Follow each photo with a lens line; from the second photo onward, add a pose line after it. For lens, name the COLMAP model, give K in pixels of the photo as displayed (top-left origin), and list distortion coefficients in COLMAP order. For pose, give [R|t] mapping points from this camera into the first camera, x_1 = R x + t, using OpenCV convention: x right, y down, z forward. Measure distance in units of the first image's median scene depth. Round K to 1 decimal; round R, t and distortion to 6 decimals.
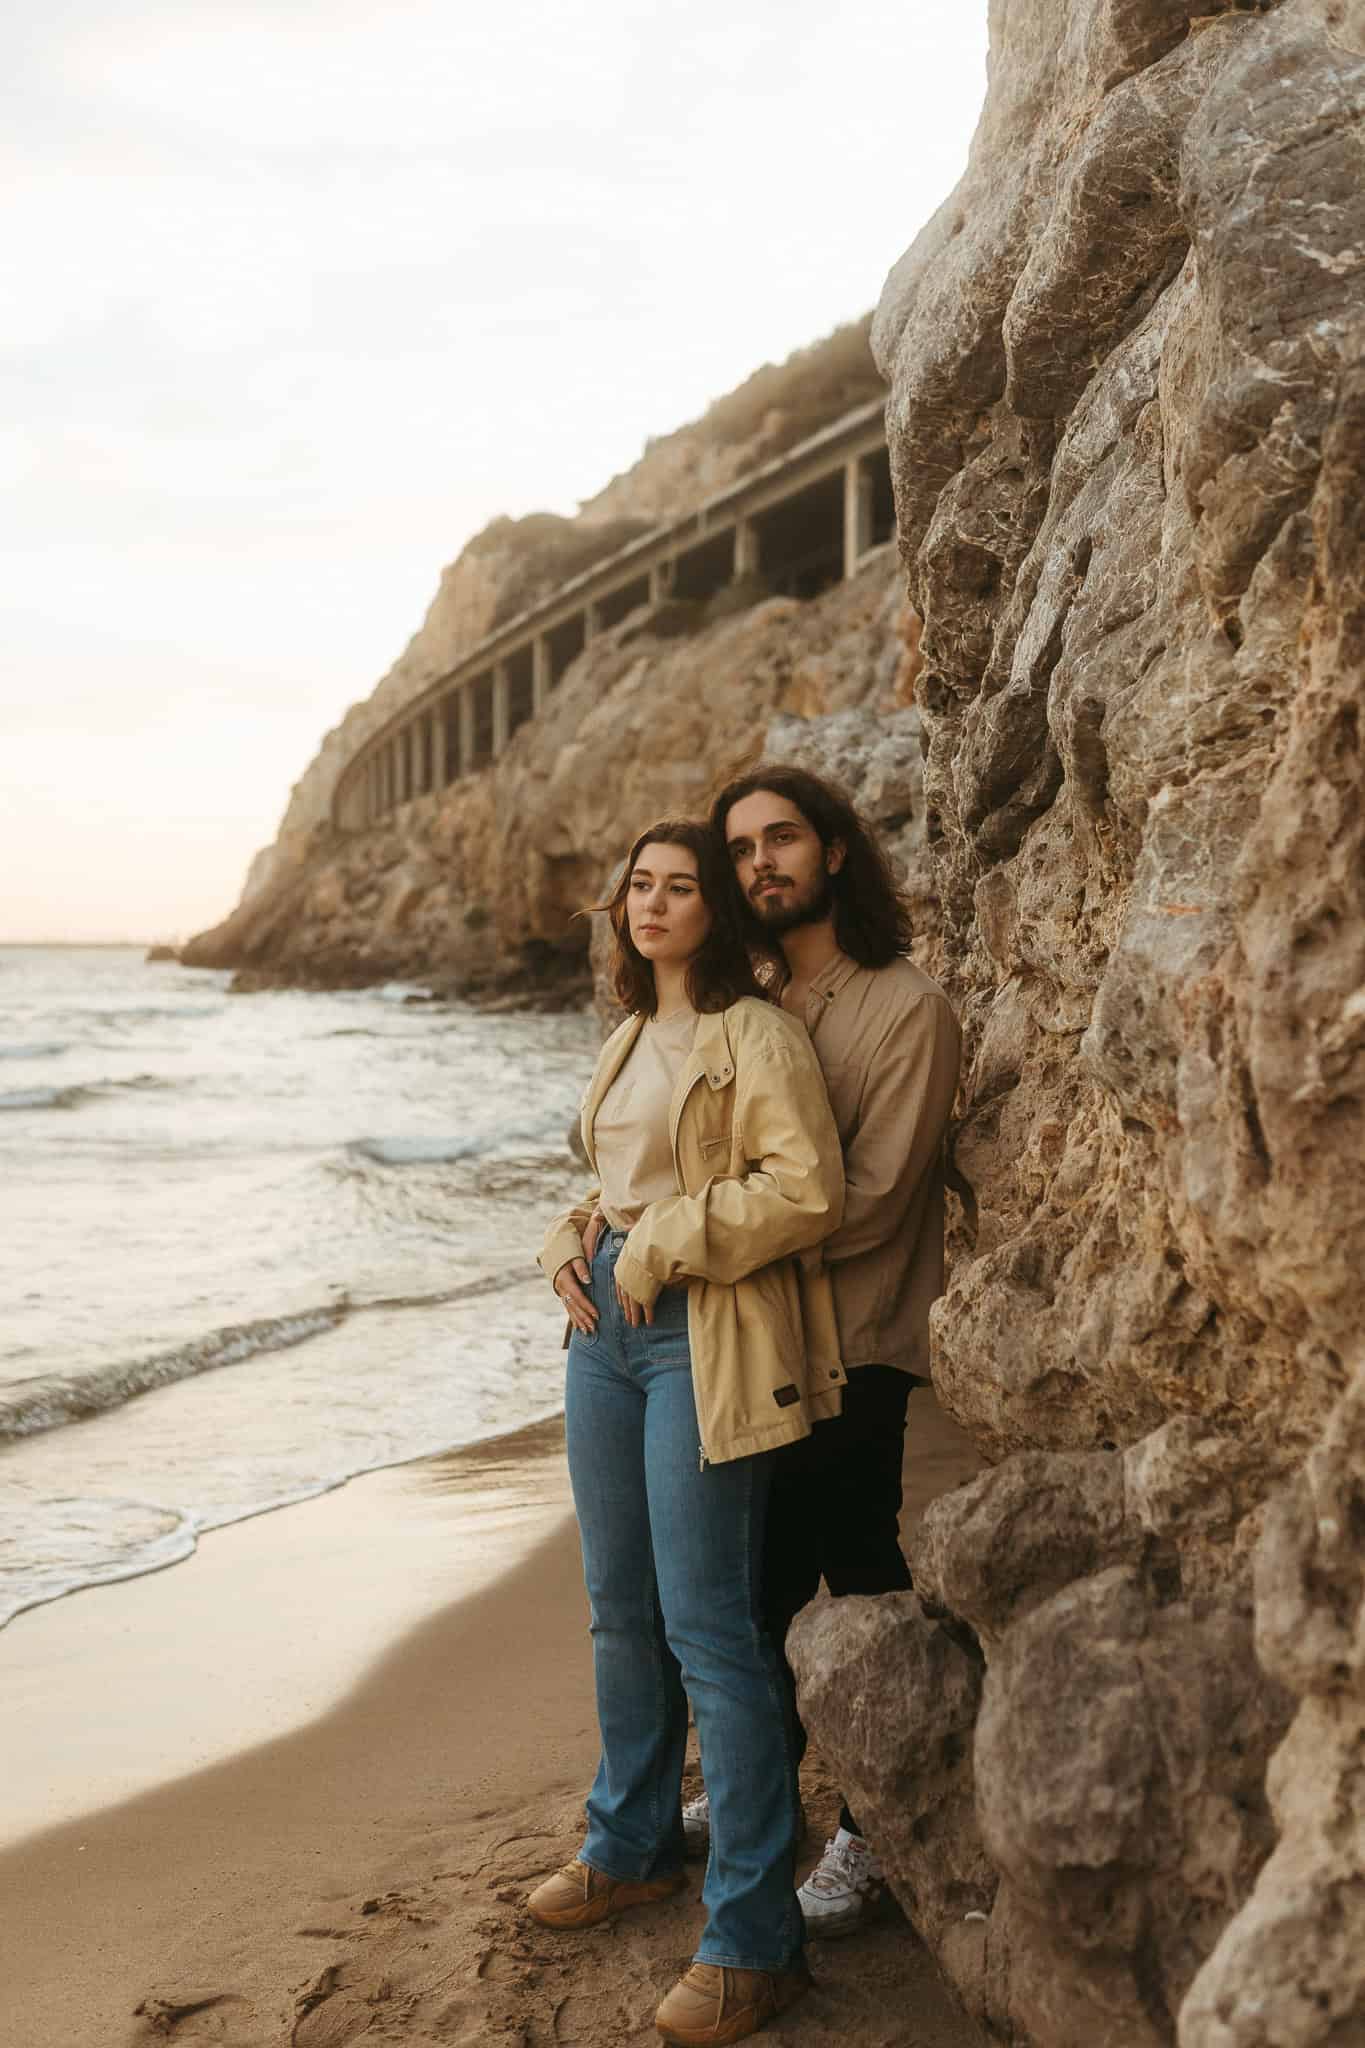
lens RADIAL K [[2026.2, 0, 682.5], [0, 2026.2, 1024.0], [0, 0, 1]] dist [0.005905, 0.007365]
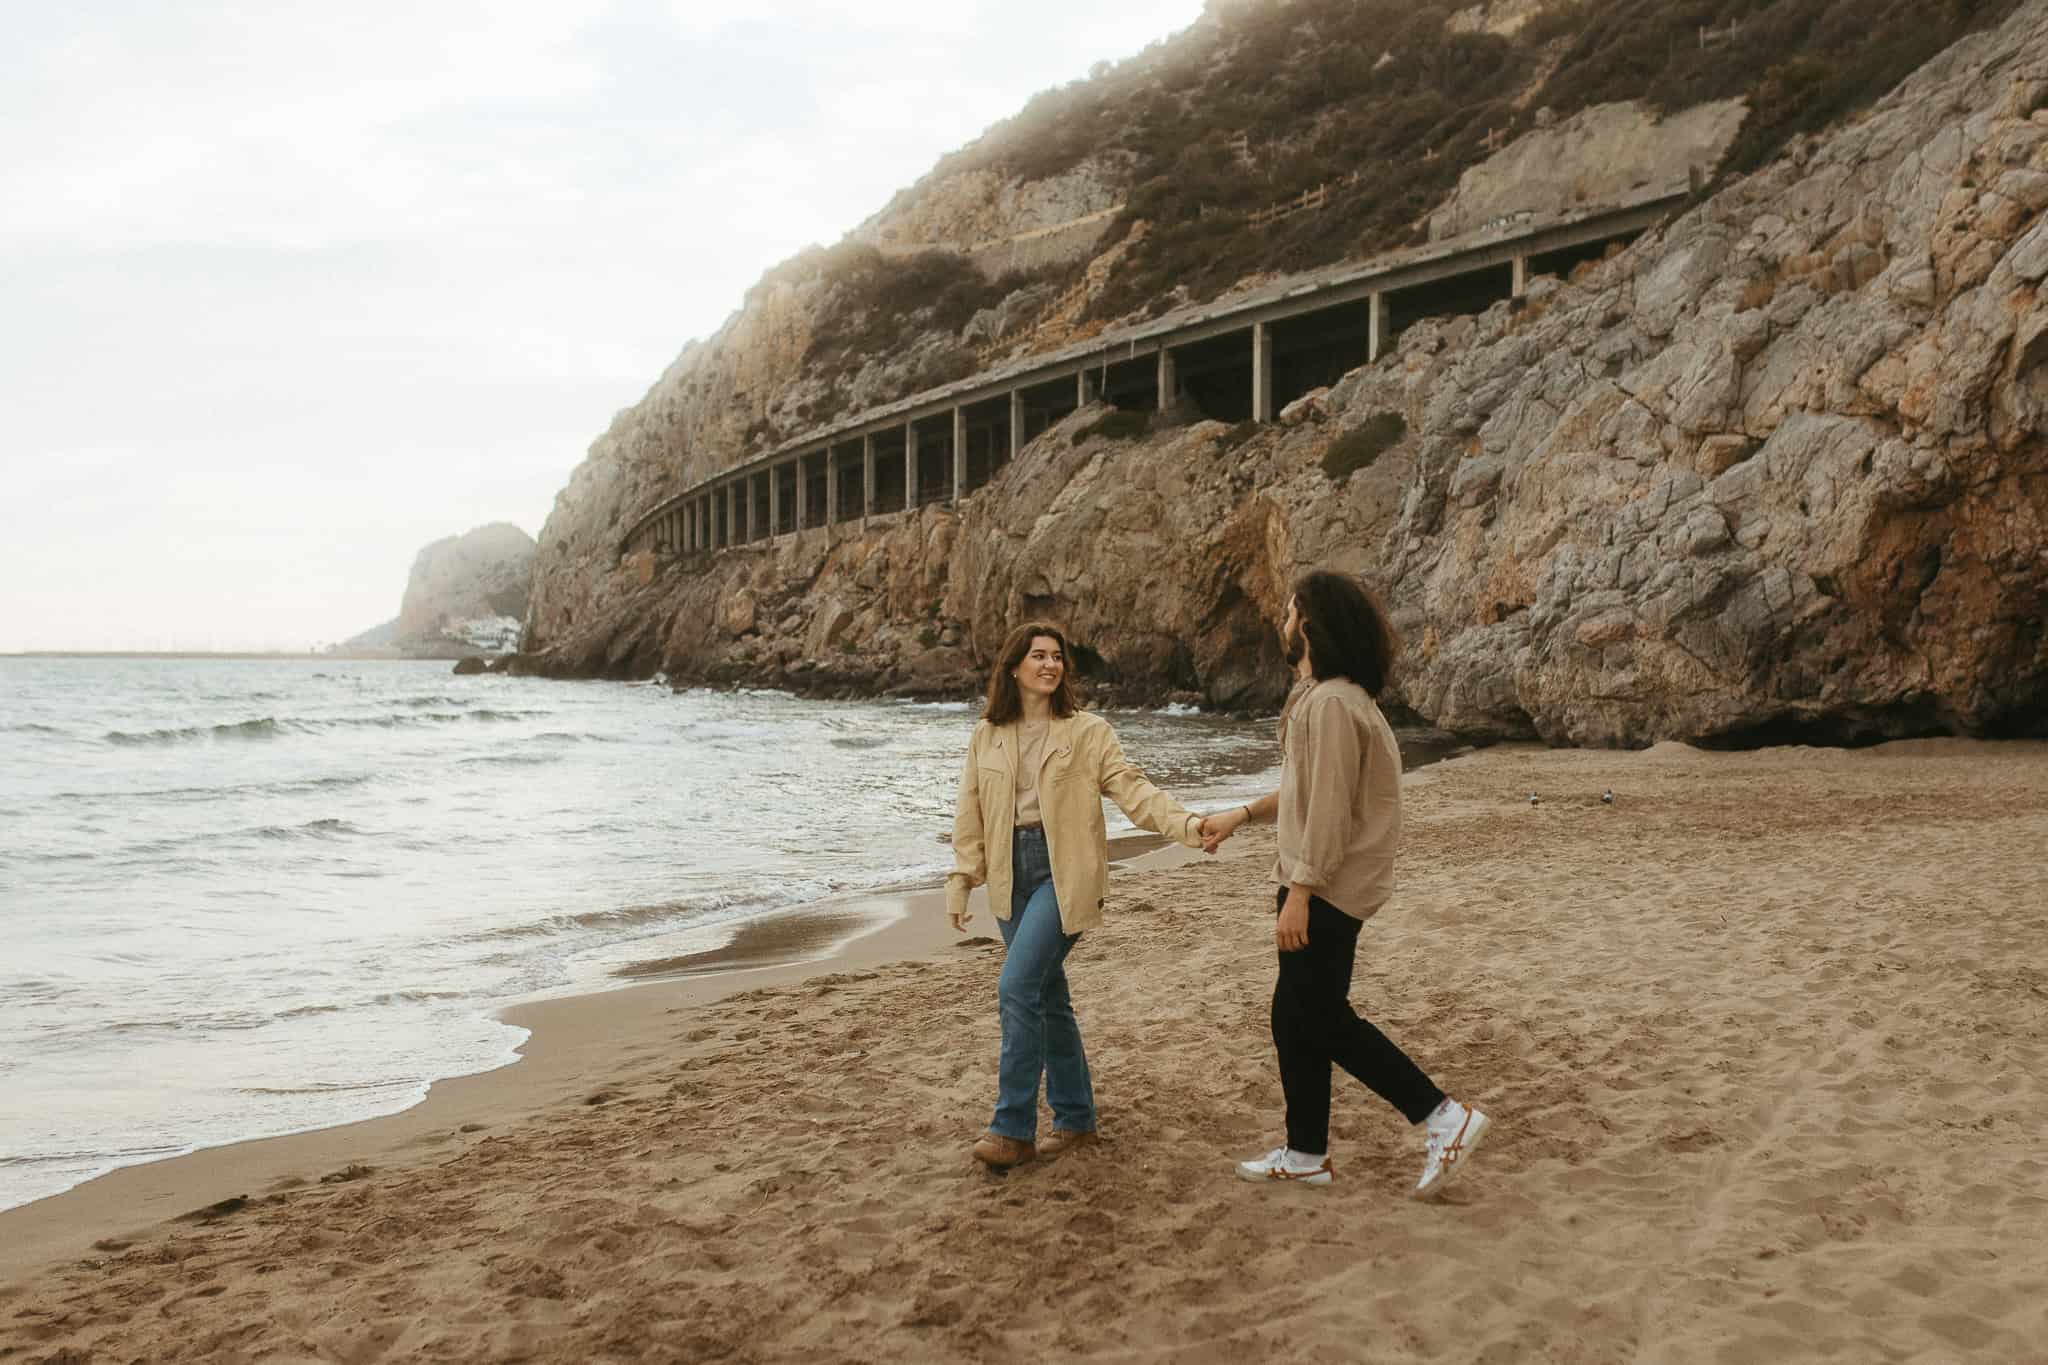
lens RADIAL K [[2866.9, 0, 1024.0], [0, 2866.9, 682.5], [0, 0, 1]] dist [0.004530, 0.000284]
pose [[0.993940, -0.001380, 0.109916, -0.234208], [0.004408, 0.999617, -0.027308, 0.023514], [-0.109836, 0.027627, 0.993566, -0.764009]]
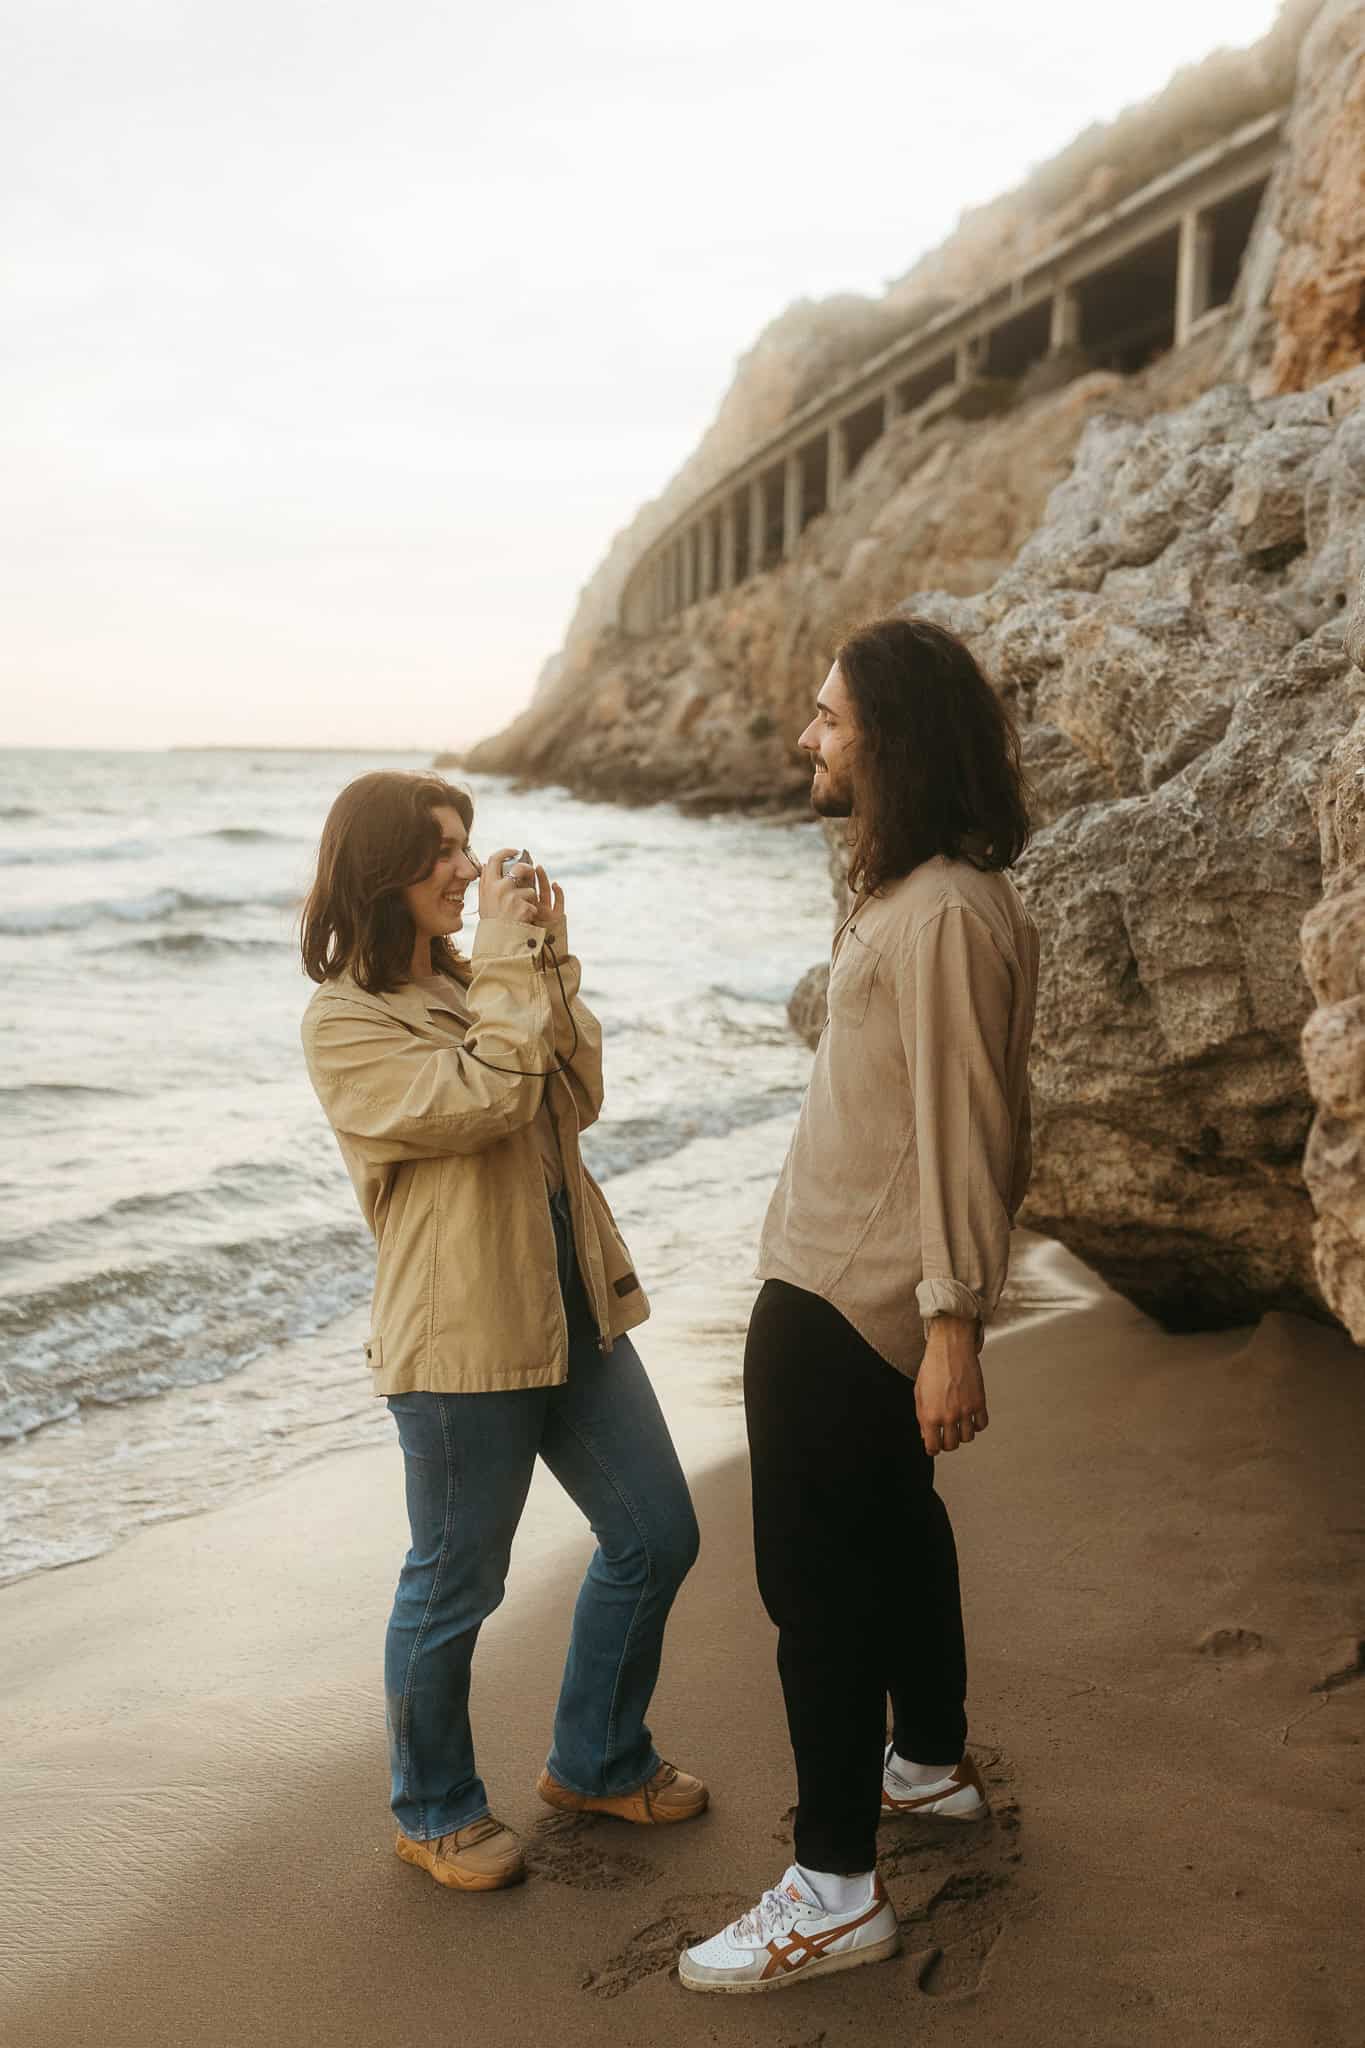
lens RADIAL K [[2056.7, 0, 682.5], [0, 2056.7, 1024.0], [0, 0, 1]] dist [0.010838, -0.000180]
pose [[0.989551, 0.033530, -0.140228, 0.001560], [-0.020868, 0.995649, 0.090811, -0.000763], [0.142663, -0.086936, 0.985946, 0.033439]]
